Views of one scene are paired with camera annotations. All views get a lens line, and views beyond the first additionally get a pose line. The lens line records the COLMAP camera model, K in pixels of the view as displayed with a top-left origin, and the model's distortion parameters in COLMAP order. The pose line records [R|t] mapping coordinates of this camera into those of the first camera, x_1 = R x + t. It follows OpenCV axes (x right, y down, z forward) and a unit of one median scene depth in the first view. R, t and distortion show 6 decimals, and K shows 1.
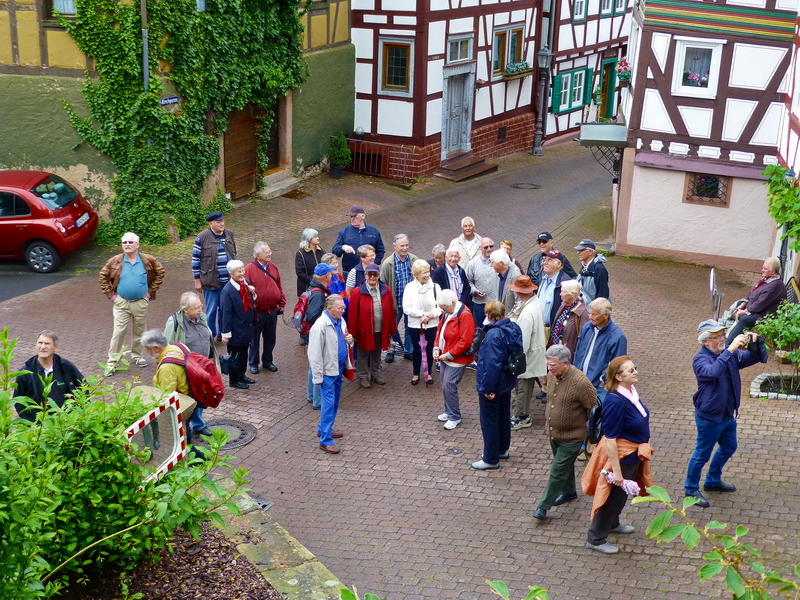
lens RADIAL K [[1118.7, 0, 389.0], [0, 1118.7, 274.7], [0, 0, 1]] dist [-0.039238, 0.000000]
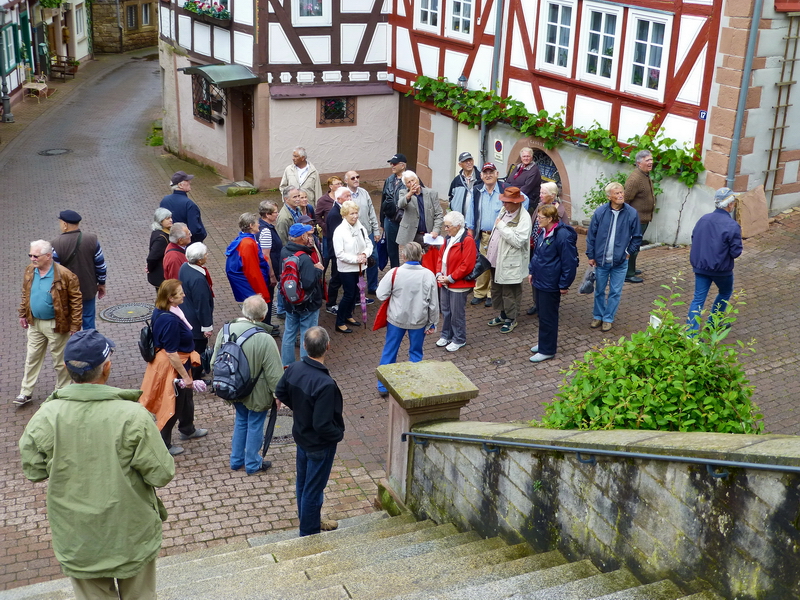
lens RADIAL K [[1118.7, 0, 398.2], [0, 1118.7, 297.7], [0, 0, 1]] dist [-0.039238, 0.000000]
pose [[0.718937, -0.257419, 0.645650, -0.412860], [0.217034, 0.965587, 0.143309, -0.044757], [-0.660322, 0.037098, 0.750066, 0.163383]]
